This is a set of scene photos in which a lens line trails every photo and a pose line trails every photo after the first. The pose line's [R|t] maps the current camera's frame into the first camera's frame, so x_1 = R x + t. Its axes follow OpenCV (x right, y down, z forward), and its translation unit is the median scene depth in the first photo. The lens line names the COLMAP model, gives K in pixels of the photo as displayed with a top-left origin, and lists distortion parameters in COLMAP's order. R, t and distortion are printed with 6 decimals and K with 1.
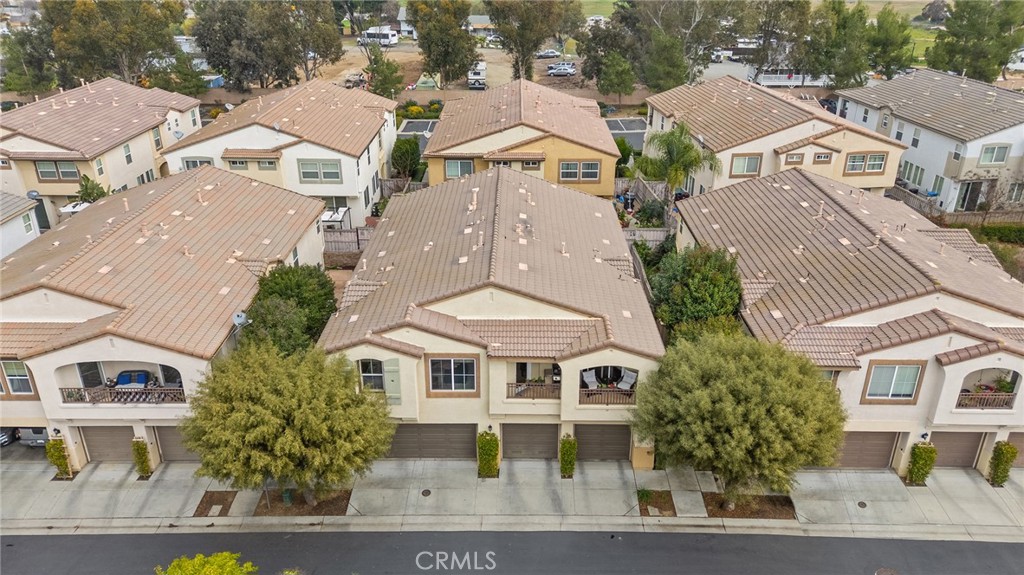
lens RADIAL K [[746.4, 0, 512.0], [0, 746.4, 287.5], [0, 0, 1]] dist [0.075230, -0.064024]
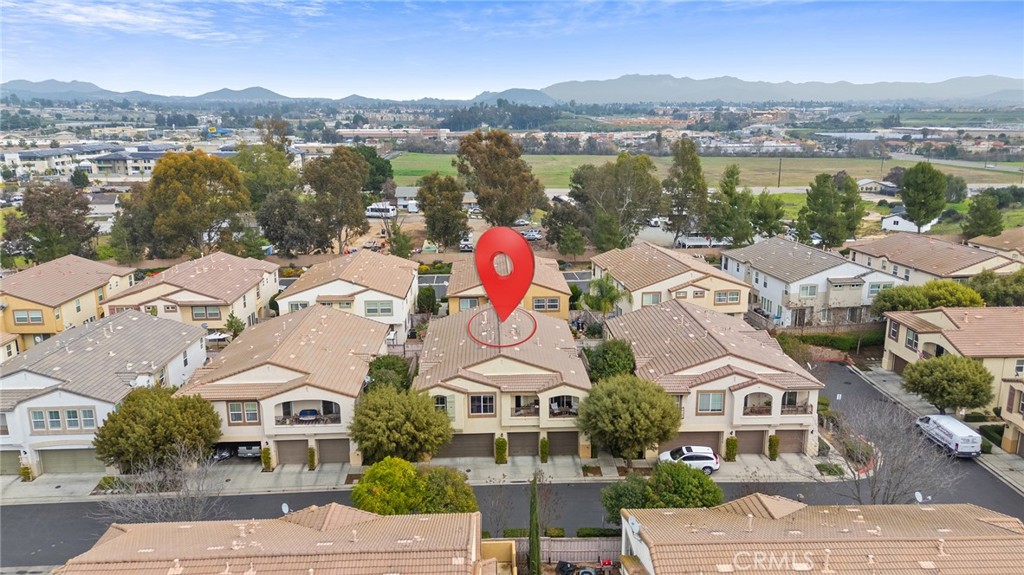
lens RADIAL K [[746.4, 0, 512.0], [0, 746.4, 287.5], [0, 0, 1]] dist [0.075230, -0.064024]
pose [[0.999034, -0.018633, 0.039788, -0.069168], [0.026259, 0.979293, -0.200736, 0.197385], [-0.035224, 0.201587, 0.978837, -0.865798]]
